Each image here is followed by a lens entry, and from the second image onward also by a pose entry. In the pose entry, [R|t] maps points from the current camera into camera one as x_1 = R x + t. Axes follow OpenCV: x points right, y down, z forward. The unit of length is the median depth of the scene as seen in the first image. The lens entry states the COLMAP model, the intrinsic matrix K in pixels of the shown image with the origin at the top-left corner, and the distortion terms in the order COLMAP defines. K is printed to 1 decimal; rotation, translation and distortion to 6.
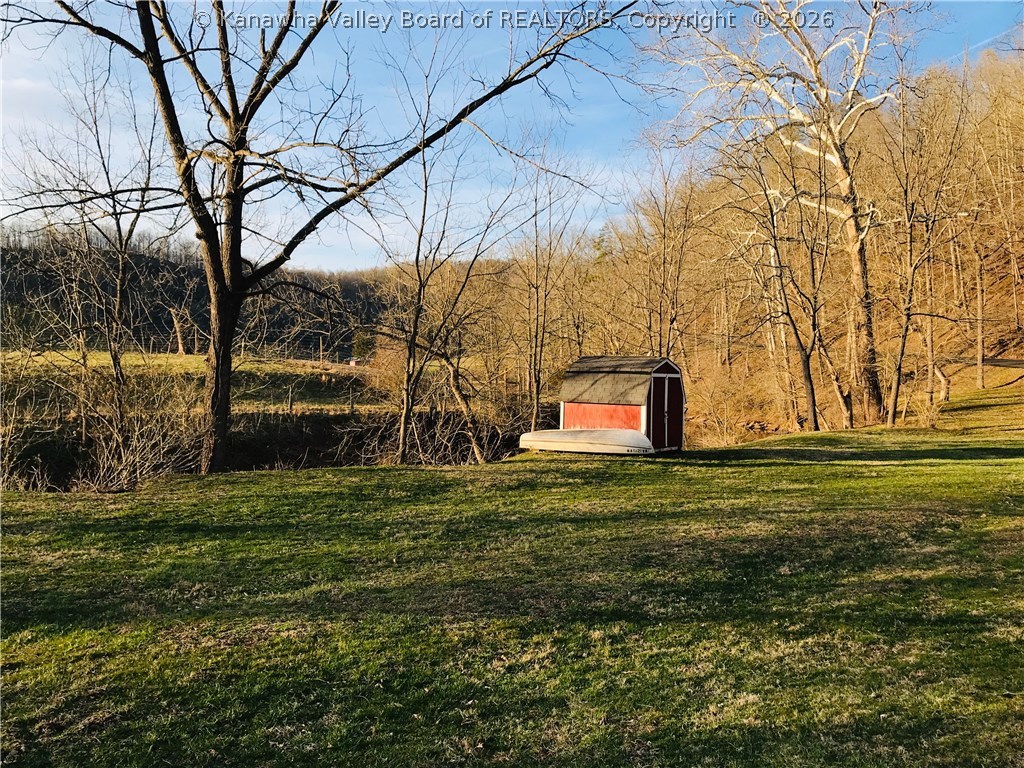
lens RADIAL K [[876.8, 0, 511.4], [0, 876.8, 382.6], [0, 0, 1]] dist [0.013613, 0.010695]
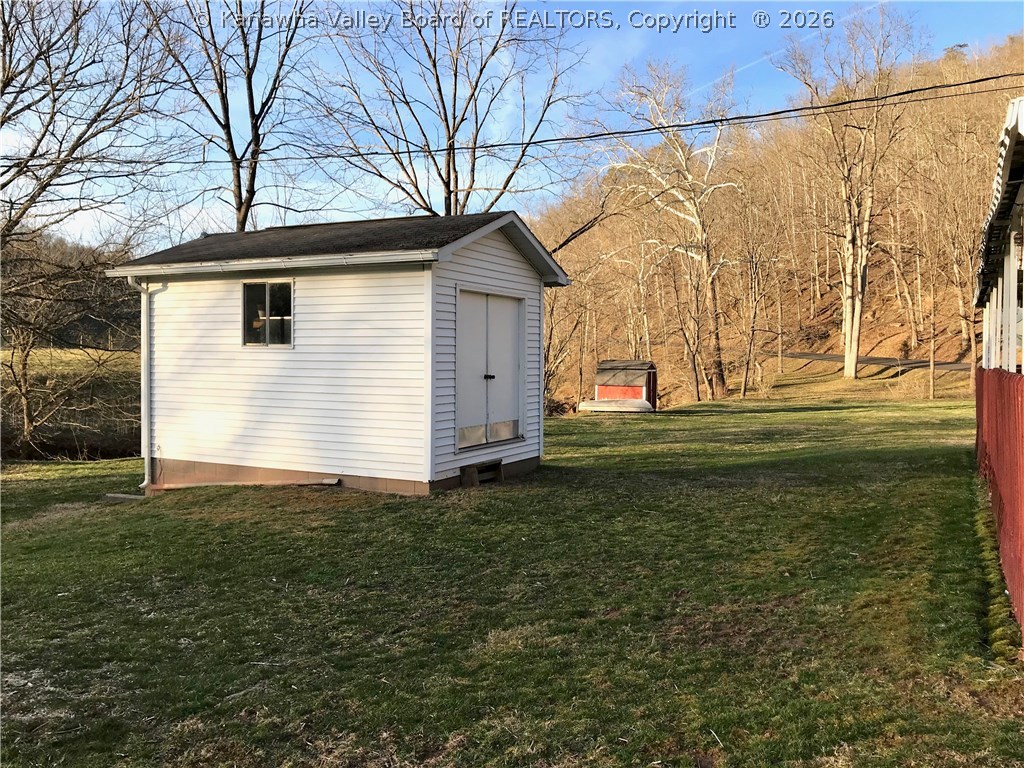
lens RADIAL K [[844.0, 0, 512.3], [0, 844.0, 385.0], [0, 0, 1]] dist [-0.006061, -0.000381]
pose [[0.979896, -0.009650, 0.199274, -0.383918], [0.005374, 0.999744, 0.021991, -0.015296], [-0.199435, -0.020478, 0.979697, -0.588200]]
